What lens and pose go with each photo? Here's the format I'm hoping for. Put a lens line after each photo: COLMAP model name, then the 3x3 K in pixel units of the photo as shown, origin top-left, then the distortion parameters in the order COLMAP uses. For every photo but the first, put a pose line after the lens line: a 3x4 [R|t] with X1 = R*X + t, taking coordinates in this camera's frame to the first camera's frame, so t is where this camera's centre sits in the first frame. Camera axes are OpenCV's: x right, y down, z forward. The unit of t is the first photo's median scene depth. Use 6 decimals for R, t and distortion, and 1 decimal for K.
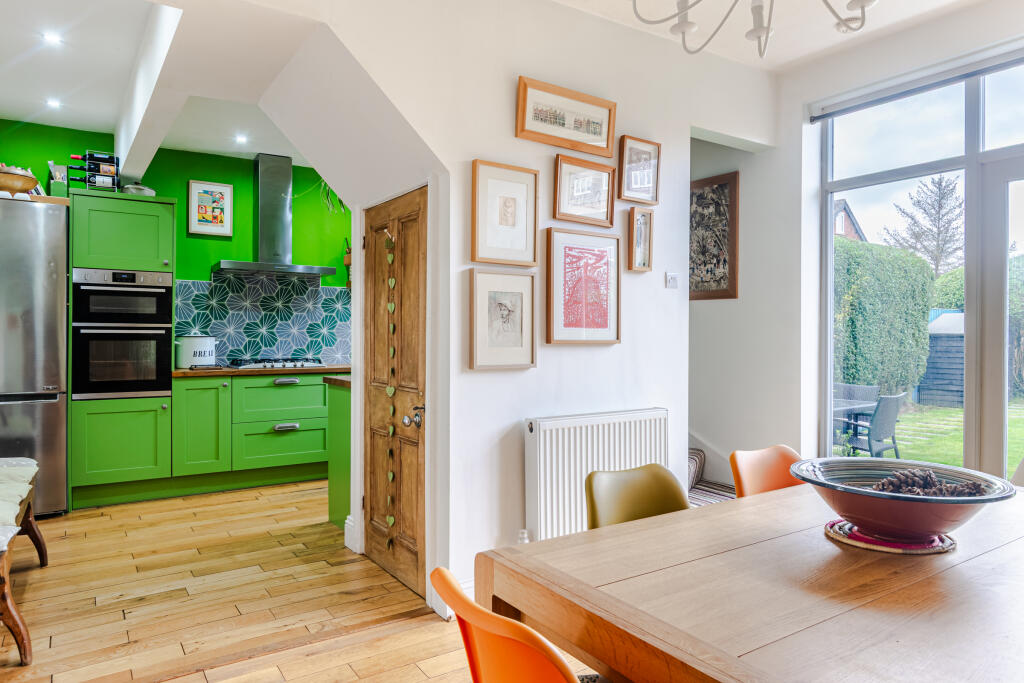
lens RADIAL K [[658.0, 0, 519.7], [0, 658.0, 340.9], [0, 0, 1]] dist [-0.007341, 0.000595]
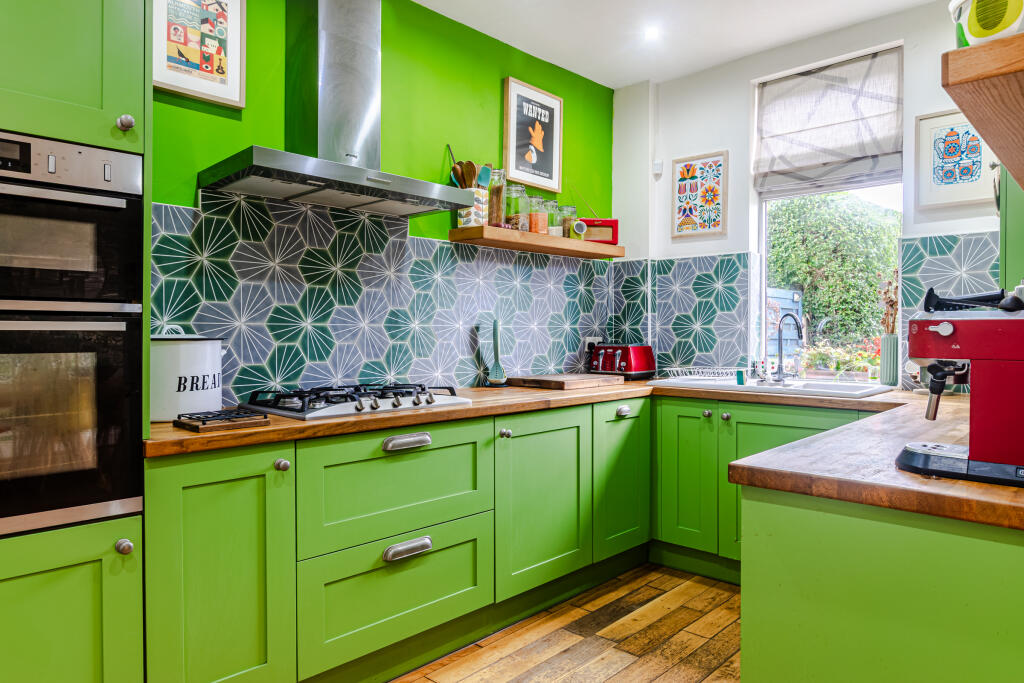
lens RADIAL K [[658.0, 0, 519.7], [0, 658.0, 340.9], [0, 0, 1]] dist [-0.007341, 0.000595]
pose [[0.977081, -0.006739, 0.212761, -0.356545], [0.005891, 0.999972, 0.004622, -0.005863], [-0.212786, -0.003263, 0.977093, 0.540155]]
